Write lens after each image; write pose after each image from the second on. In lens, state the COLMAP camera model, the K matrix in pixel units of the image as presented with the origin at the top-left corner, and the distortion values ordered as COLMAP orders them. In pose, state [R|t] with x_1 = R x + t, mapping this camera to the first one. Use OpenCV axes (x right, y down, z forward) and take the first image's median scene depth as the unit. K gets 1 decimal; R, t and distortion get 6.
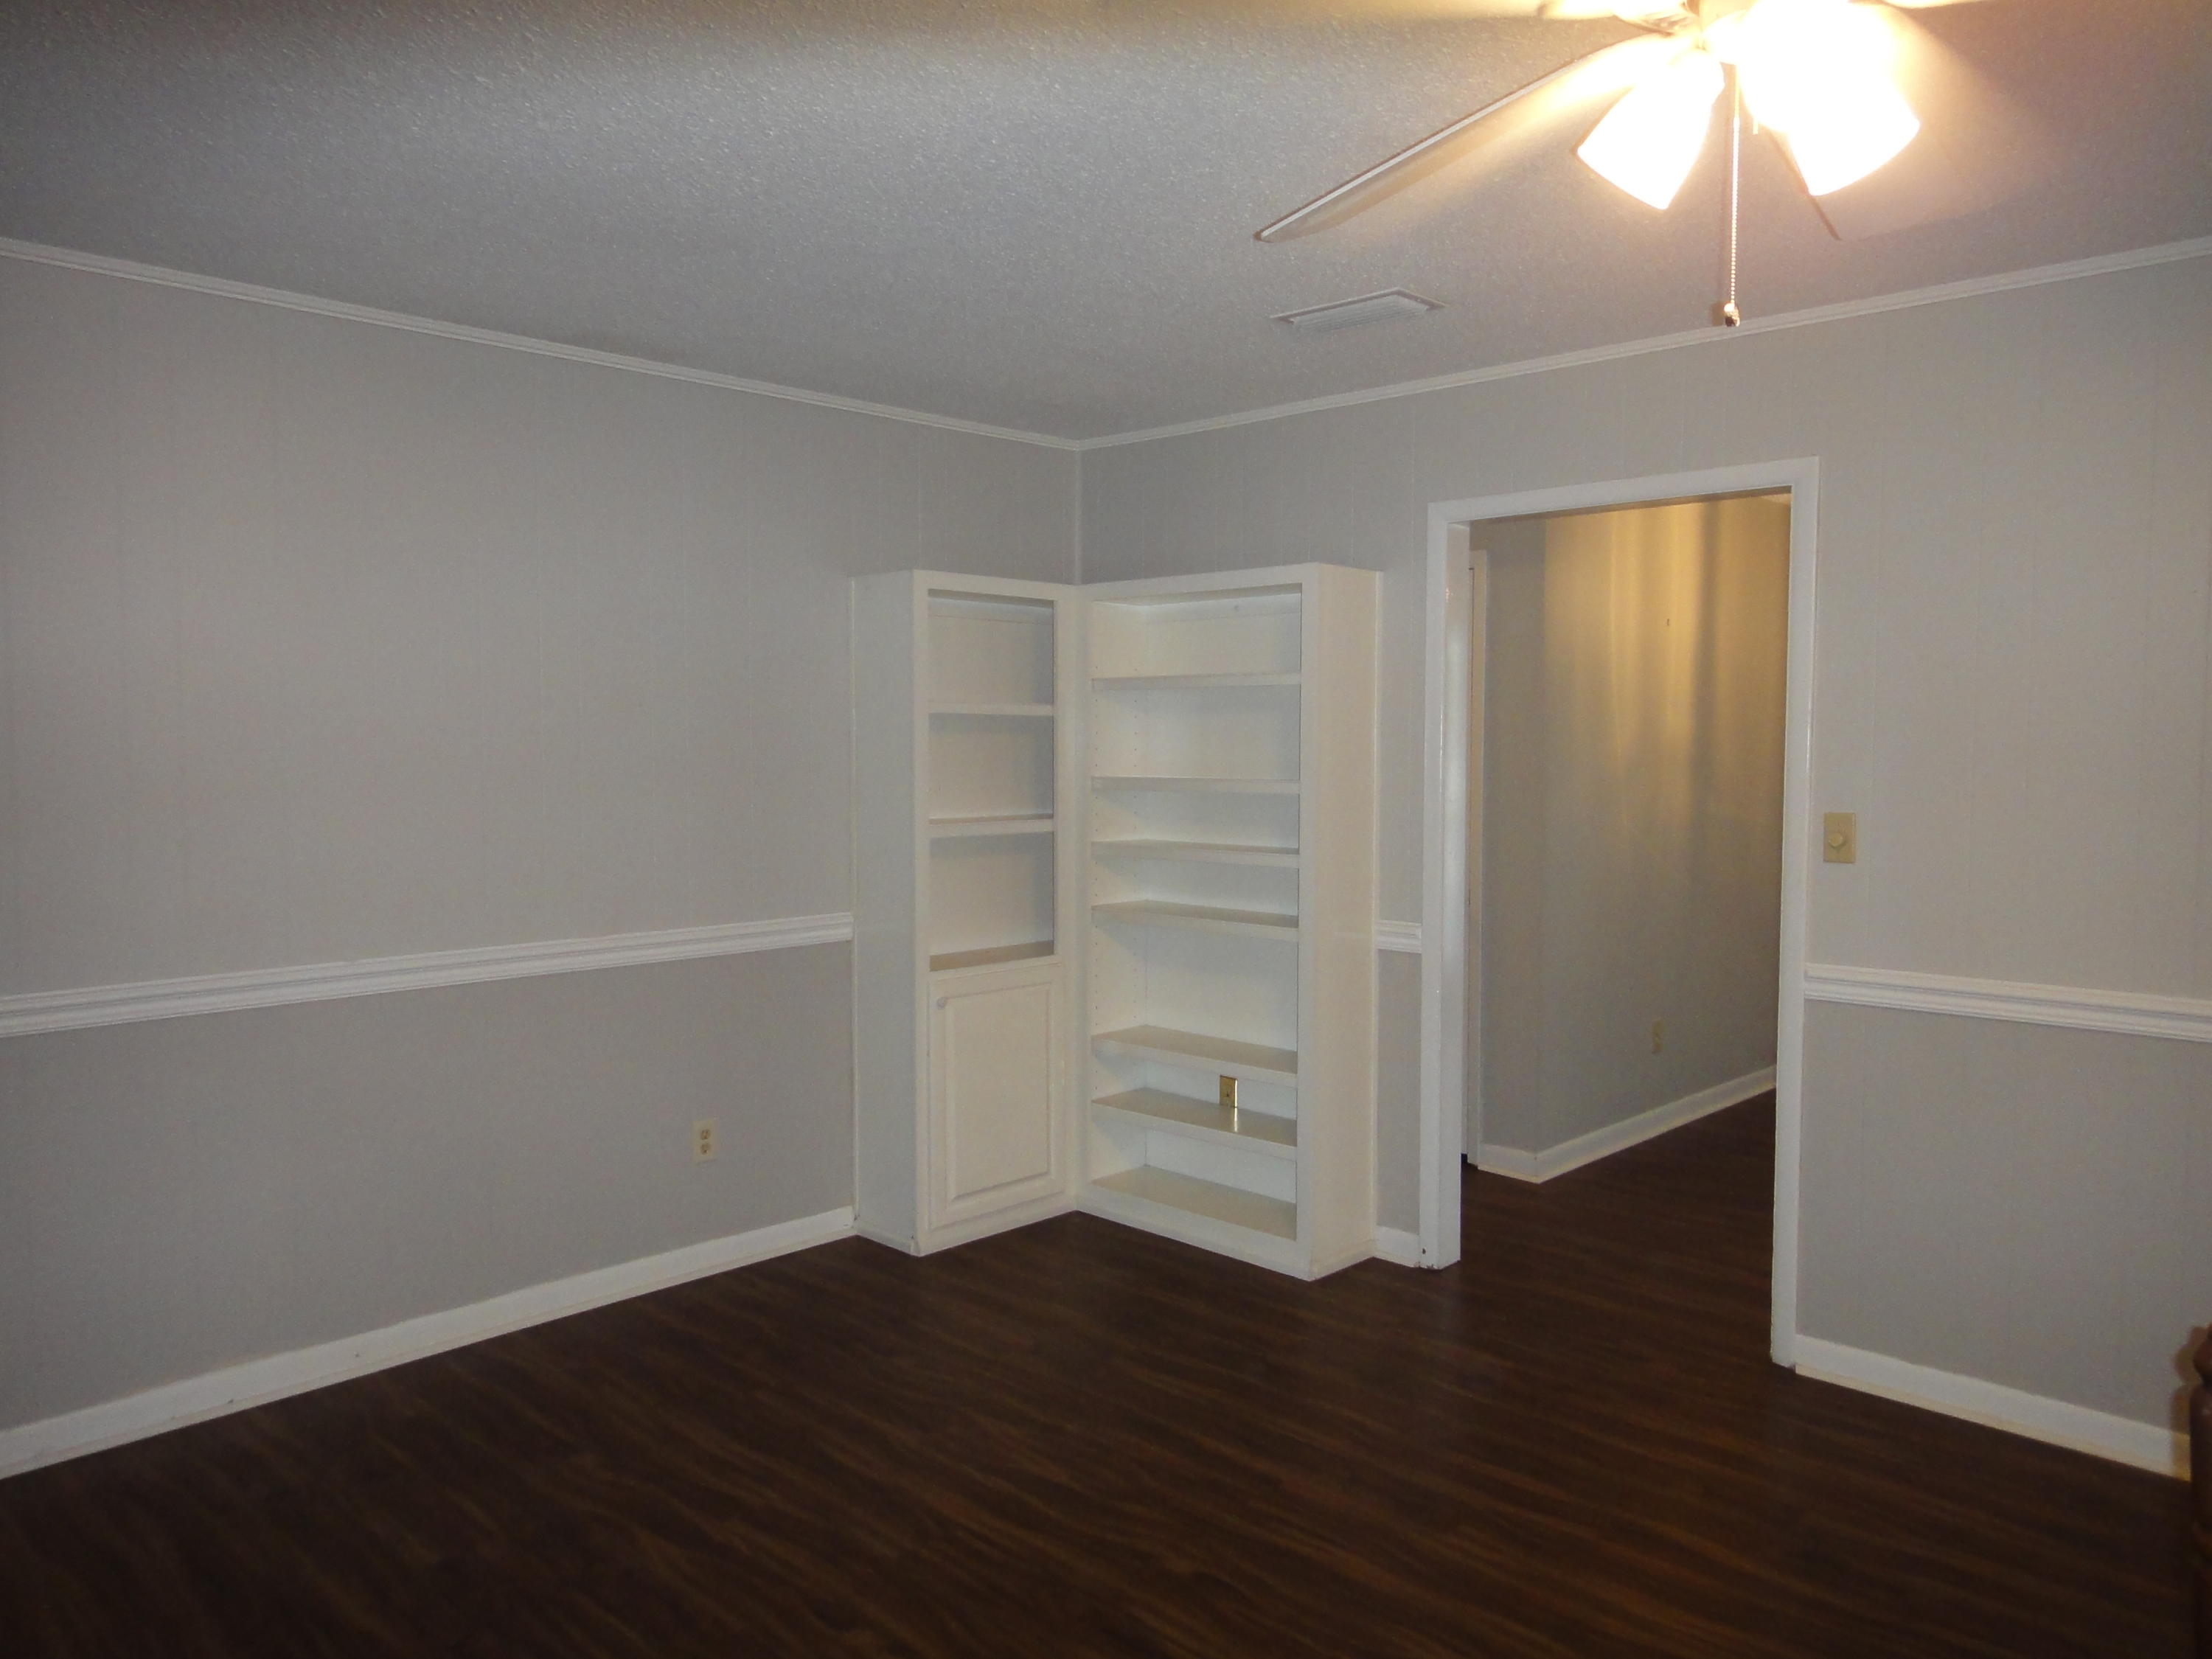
lens RADIAL K [[1578.1, 0, 1106.0], [0, 1578.1, 829.5], [0, 0, 1]] dist [0.024328, -0.008243]
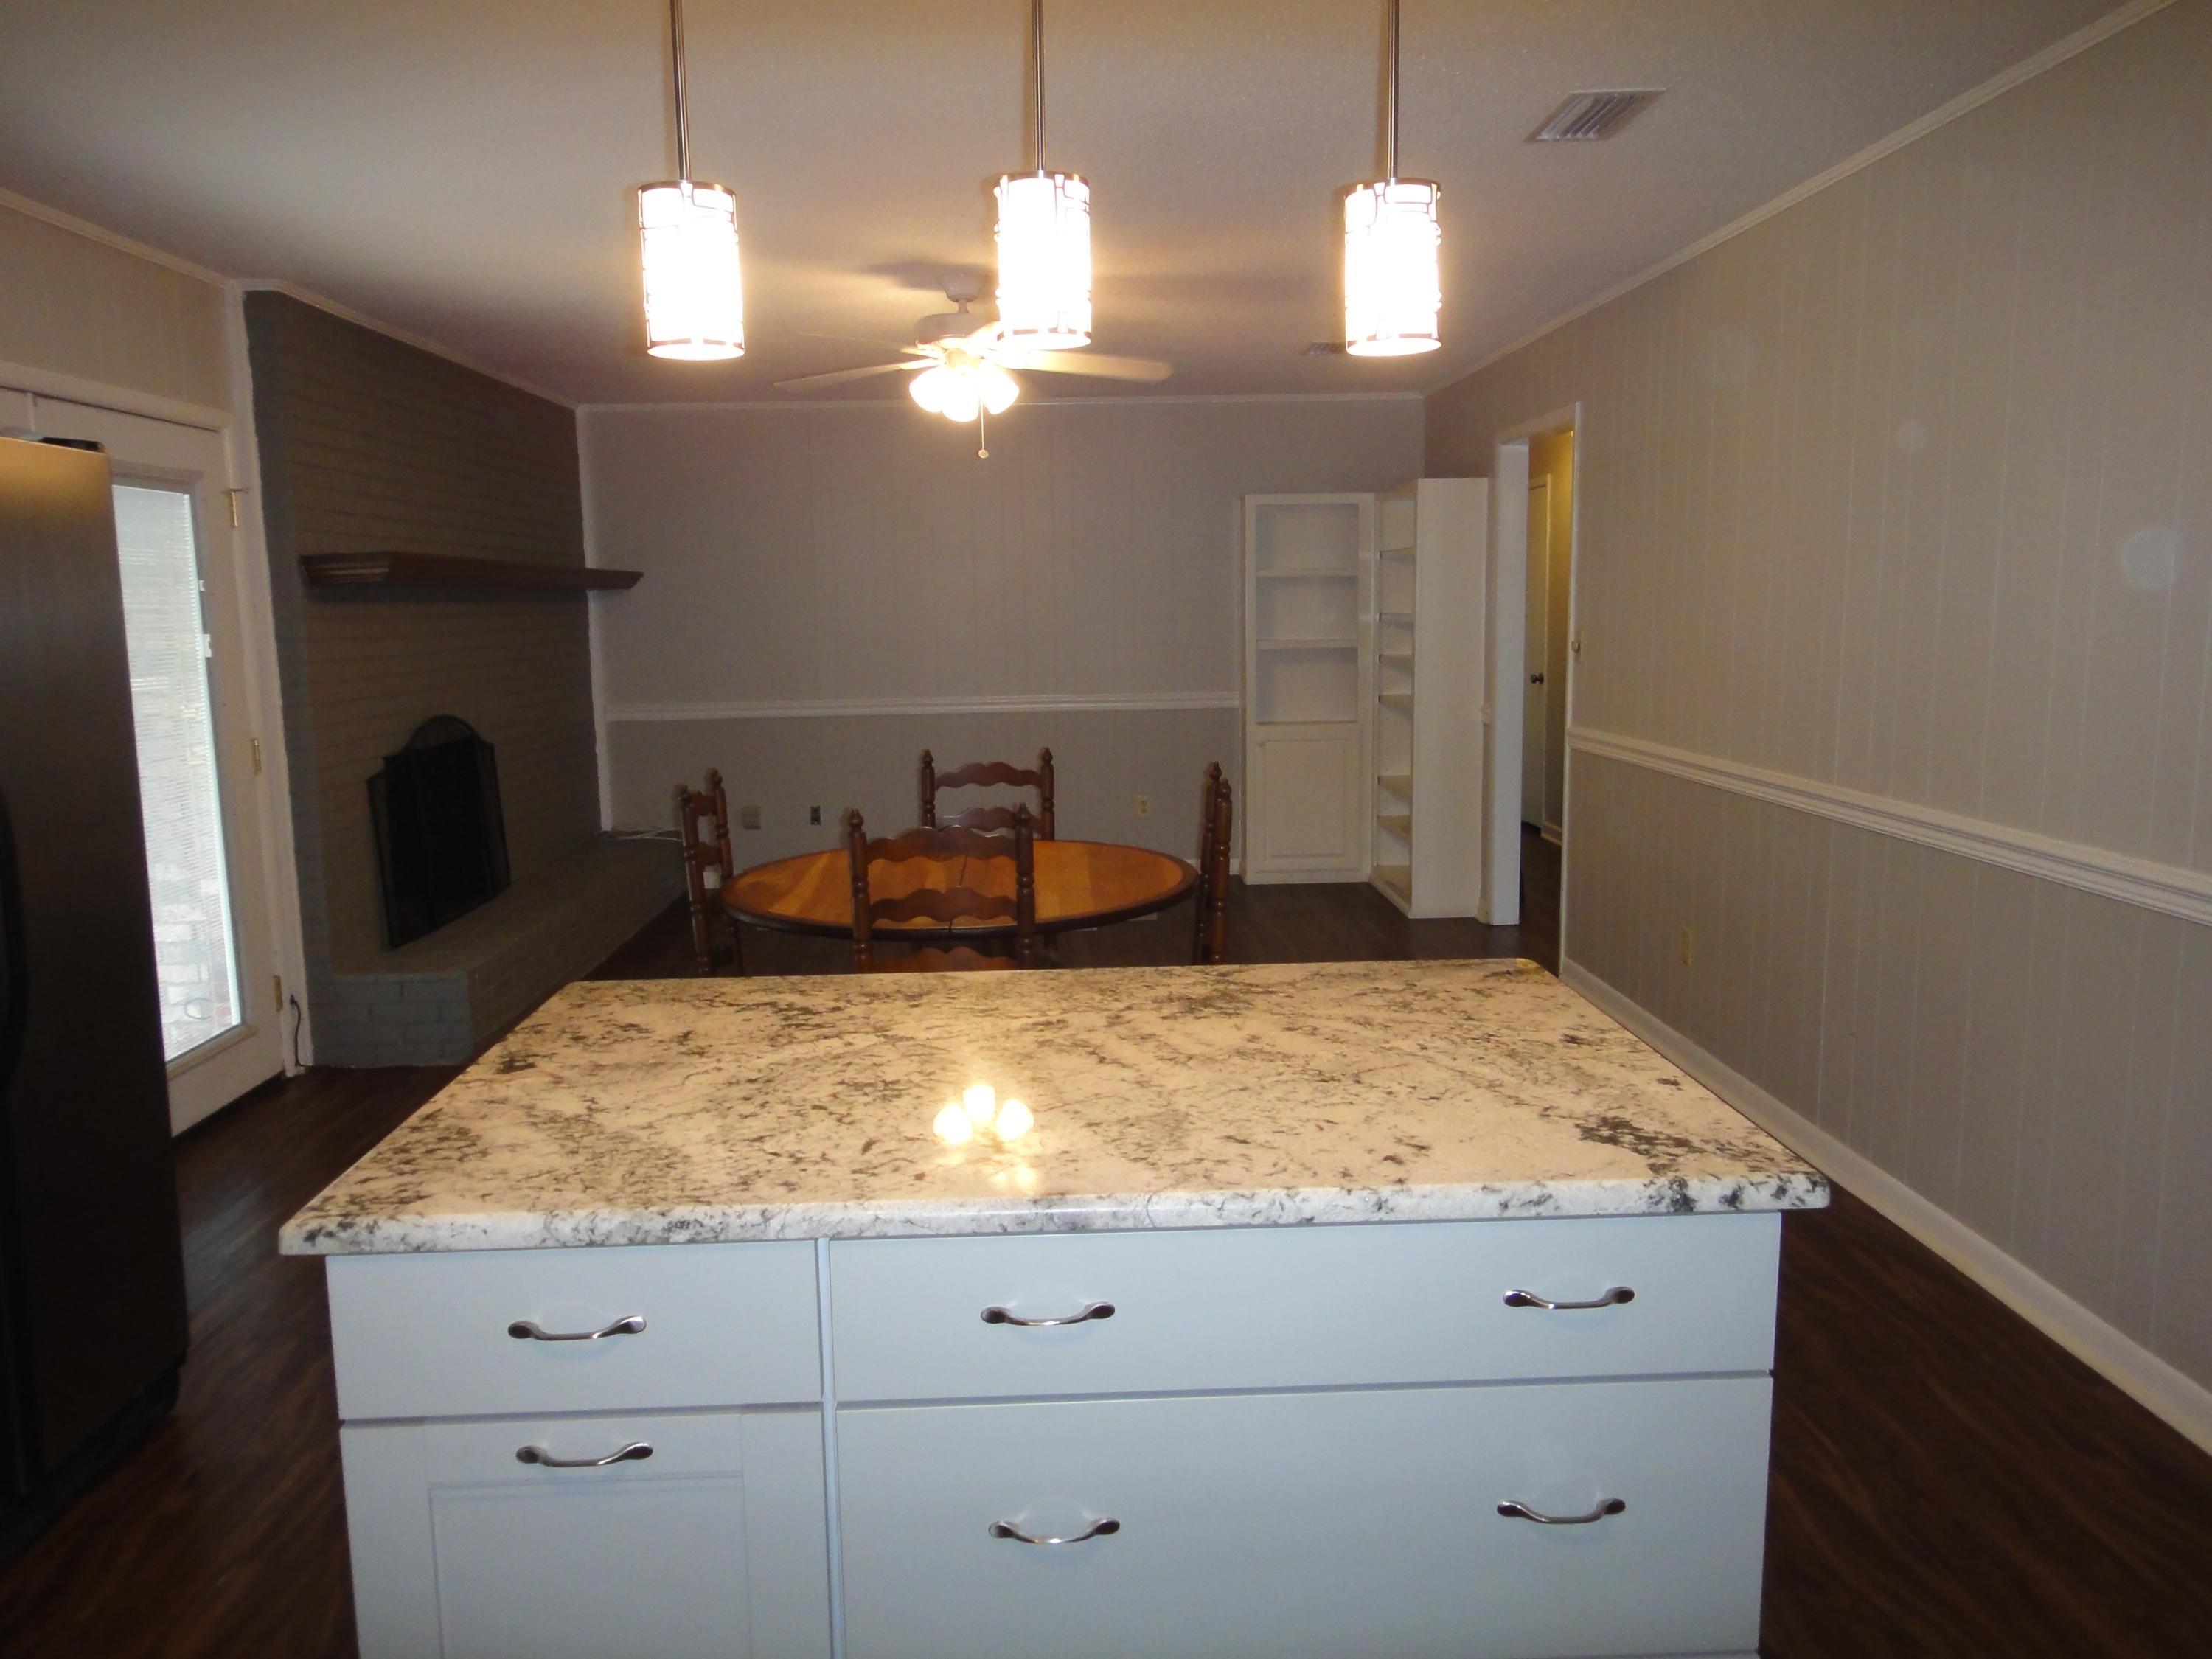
lens RADIAL K [[1568.5, 0, 1106.0], [0, 1568.5, 829.5], [0, 0, 1]] dist [0.003142, 0.000958]
pose [[0.725336, 0.085963, -0.683006, 1.012887], [-0.014562, 0.993867, 0.109623, 0.016630], [0.688241, -0.069568, 0.722139, -0.403026]]
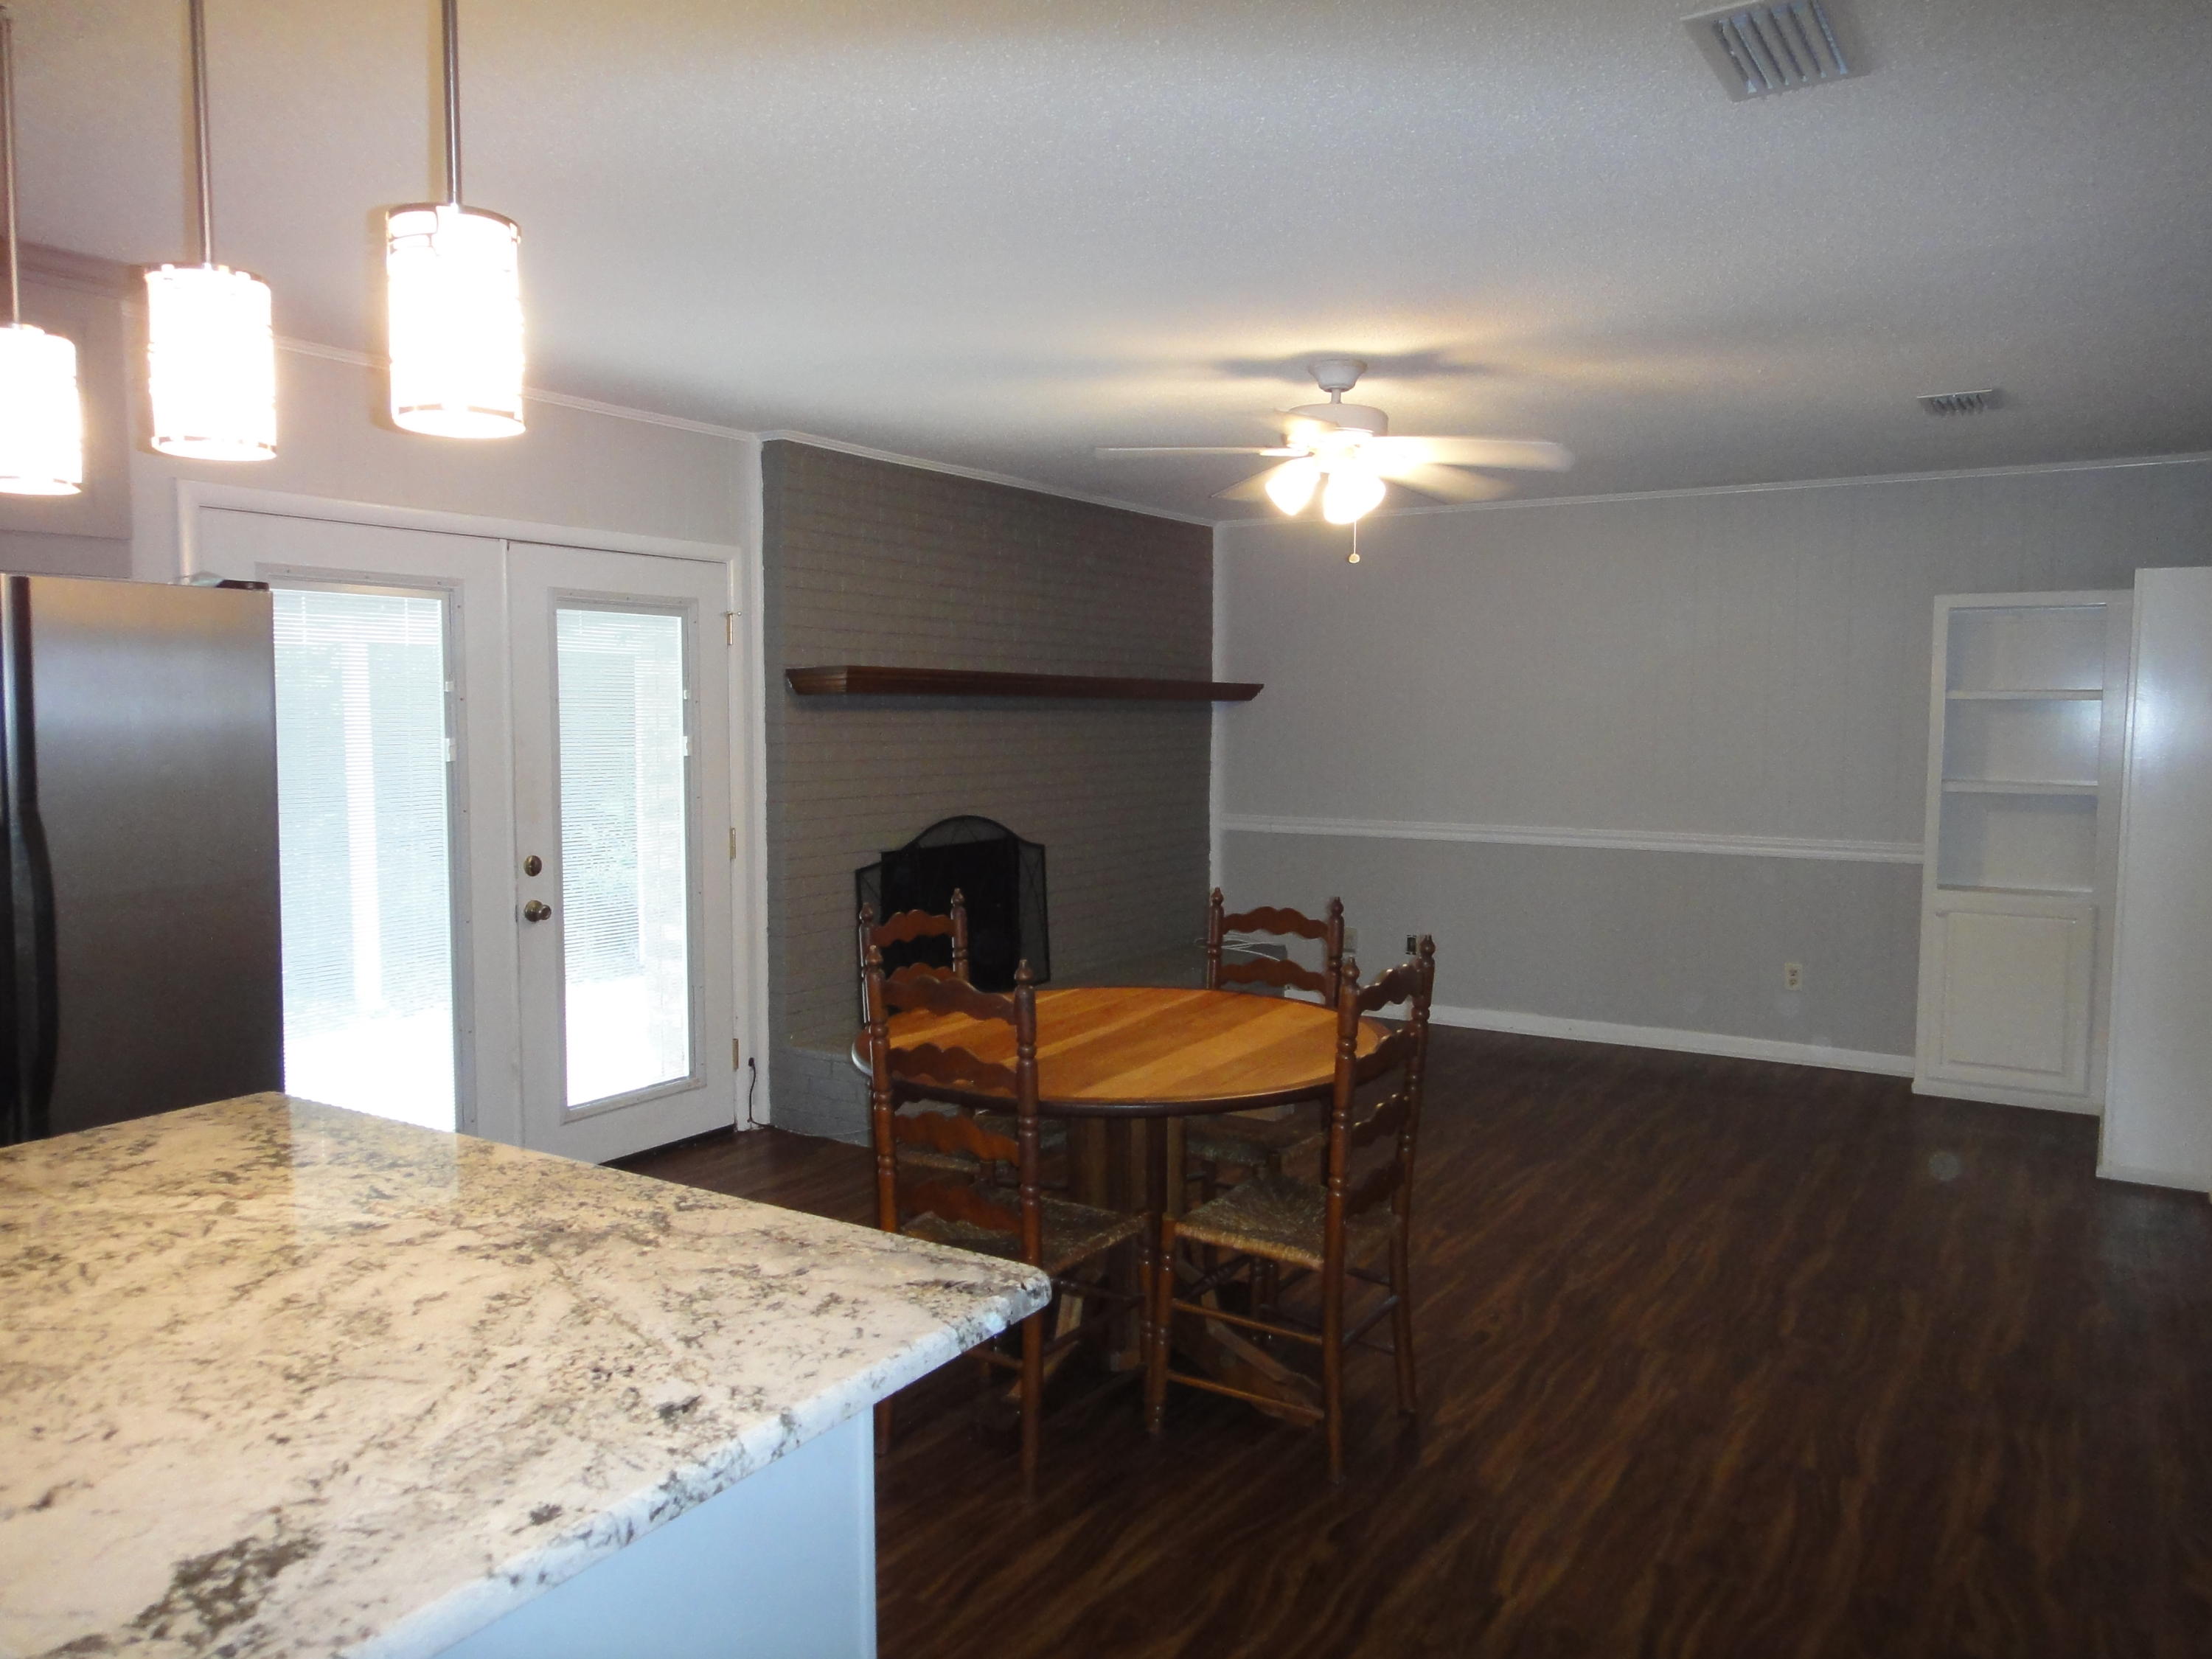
lens RADIAL K [[1578.1, 0, 1106.0], [0, 1578.1, 829.5], [0, 0, 1]] dist [0.024328, -0.008243]
pose [[0.208156, 0.073052, -0.975364, 1.115423], [-0.051596, 0.996639, 0.063634, -0.011682], [0.976734, 0.037080, 0.211225, 0.007370]]
